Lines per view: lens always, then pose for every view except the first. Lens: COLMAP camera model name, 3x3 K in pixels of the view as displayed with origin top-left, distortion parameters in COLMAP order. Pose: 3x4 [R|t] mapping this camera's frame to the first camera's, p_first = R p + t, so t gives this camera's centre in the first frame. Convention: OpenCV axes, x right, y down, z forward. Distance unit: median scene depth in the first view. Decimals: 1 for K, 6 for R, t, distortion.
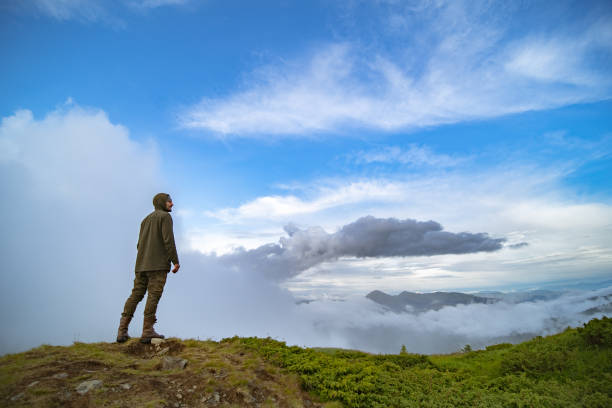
lens RADIAL K [[559.3, 0, 306.0], [0, 559.3, 204.0], [0, 0, 1]] dist [-0.000507, -0.000448]
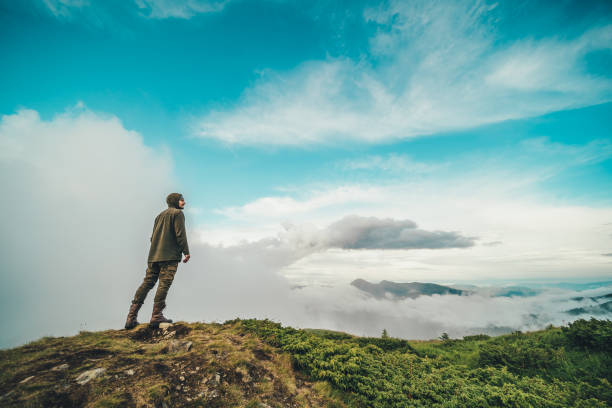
lens RADIAL K [[559.3, 0, 306.0], [0, 559.3, 204.0], [0, 0, 1]] dist [-0.000507, -0.000448]
pose [[0.999878, 0.011558, 0.010552, 0.000071], [-0.011559, 0.999933, 0.000024, -0.000029], [-0.010551, -0.000146, 0.999944, -0.121745]]
